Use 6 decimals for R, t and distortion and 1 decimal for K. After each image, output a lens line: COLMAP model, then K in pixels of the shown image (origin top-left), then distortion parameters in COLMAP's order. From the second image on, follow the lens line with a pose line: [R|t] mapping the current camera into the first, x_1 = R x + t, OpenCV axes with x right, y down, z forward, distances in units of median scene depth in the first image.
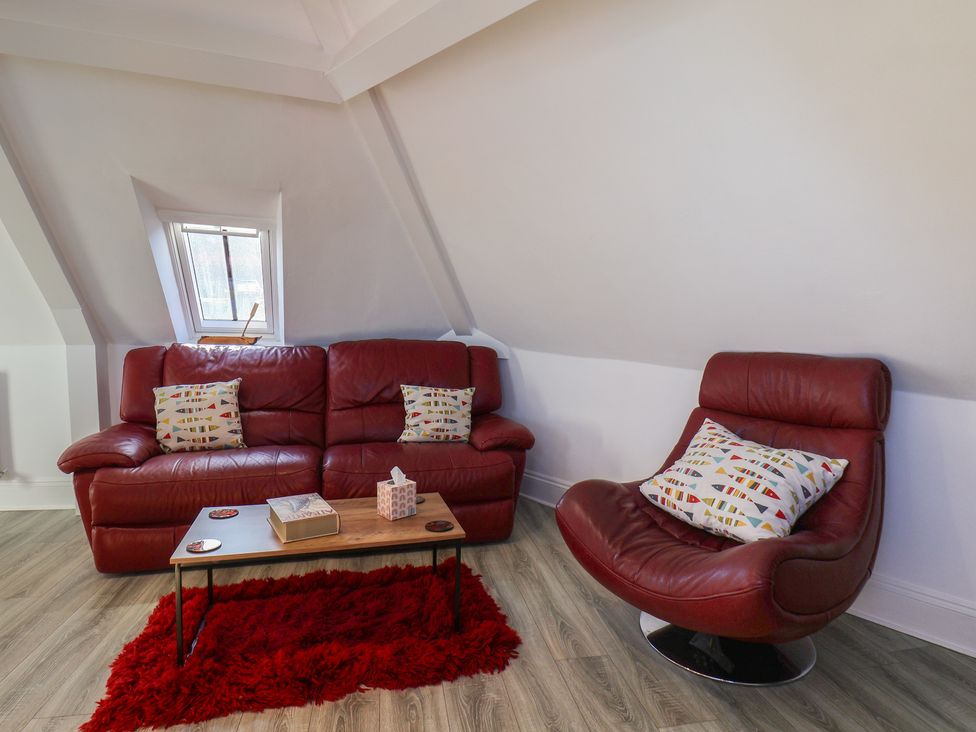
lens RADIAL K [[563.3, 0, 493.6], [0, 563.3, 371.2], [0, 0, 1]] dist [0.001103, -0.013674]
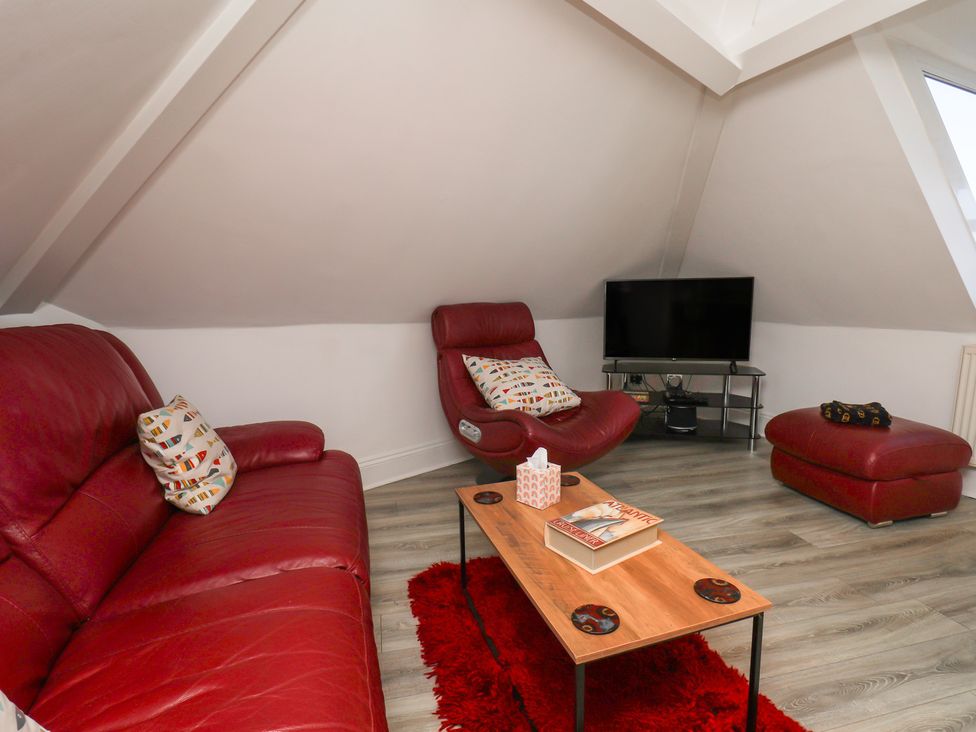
lens RADIAL K [[514.7, 0, 488.0], [0, 514.7, 366.0], [0, 0, 1]] dist [-0.002382, -0.016411]
pose [[-0.019540, -0.173760, 0.984594, -1.039205], [0.093249, 0.980173, 0.174831, -0.122143], [-0.995451, 0.095229, -0.002950, 1.165456]]
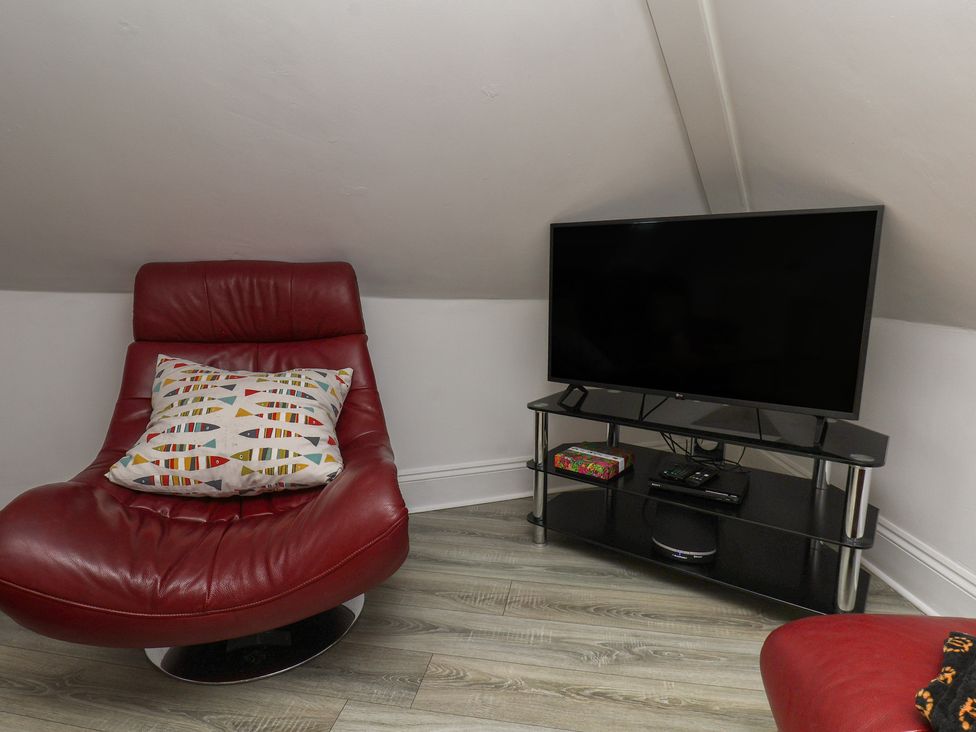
lens RADIAL K [[563.3, 0, 493.6], [0, 563.3, 371.2], [0, 0, 1]] dist [0.001103, -0.013674]
pose [[0.357350, -0.180495, 0.916364, -0.160291], [0.082466, 0.983414, 0.161543, 0.028686], [-0.930323, 0.017842, 0.366307, 0.418495]]
